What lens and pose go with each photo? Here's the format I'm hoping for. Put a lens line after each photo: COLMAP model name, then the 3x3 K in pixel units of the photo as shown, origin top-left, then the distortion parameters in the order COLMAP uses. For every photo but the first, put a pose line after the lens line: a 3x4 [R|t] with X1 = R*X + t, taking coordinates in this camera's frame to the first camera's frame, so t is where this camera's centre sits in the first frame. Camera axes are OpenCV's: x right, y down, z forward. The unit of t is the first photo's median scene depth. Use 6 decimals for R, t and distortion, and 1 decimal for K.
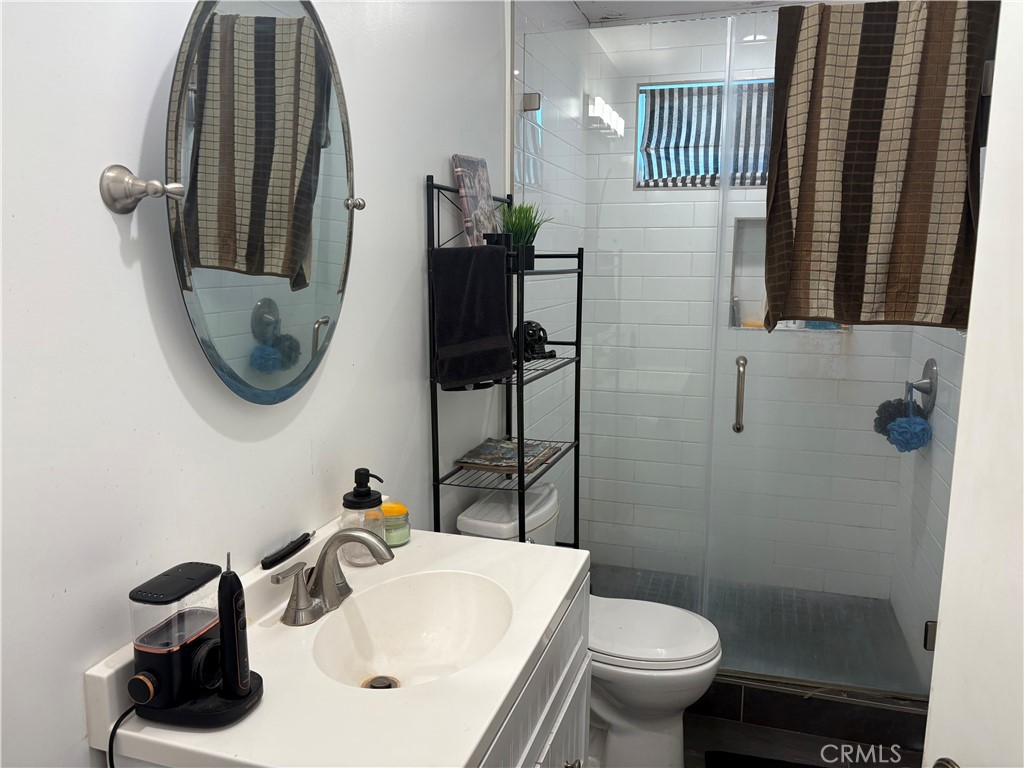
lens RADIAL K [[775.7, 0, 510.5], [0, 775.7, 393.4], [0, 0, 1]] dist [0.038744, -0.036525]
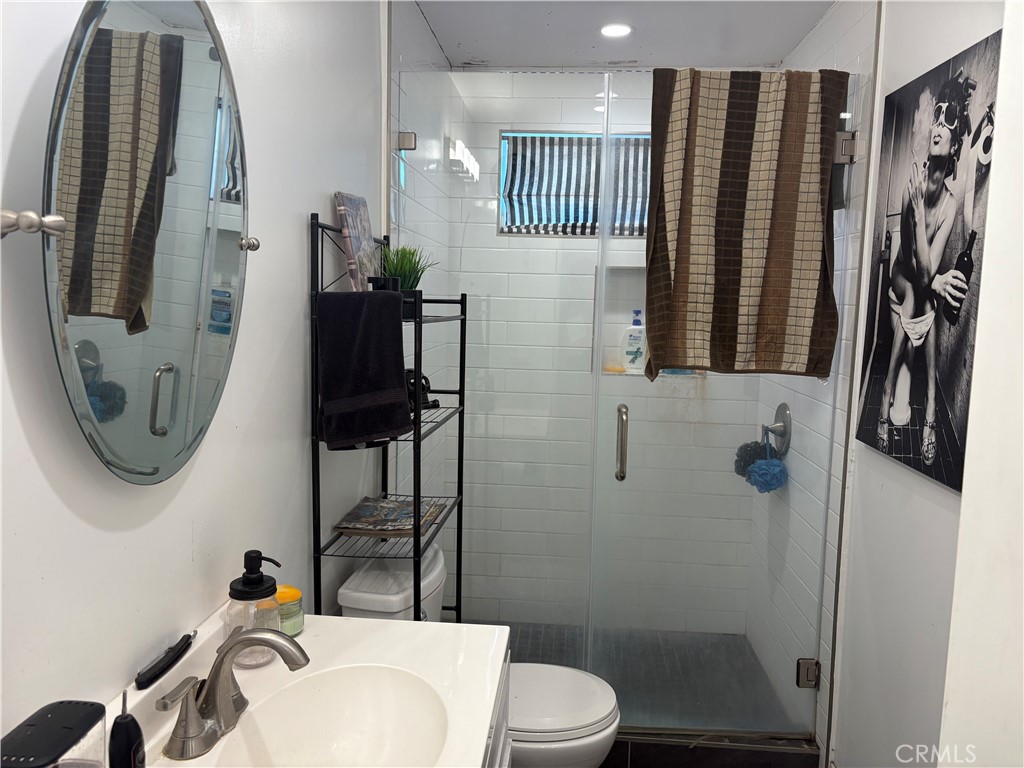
lens RADIAL K [[775.7, 0, 509.3], [0, 775.7, 380.7], [0, 0, 1]] dist [0.038744, -0.036525]
pose [[0.973116, -0.005768, 0.230242, -0.080363], [0.020209, 0.997969, -0.060410, -0.022310], [-0.229426, 0.063439, 0.971256, 0.067467]]
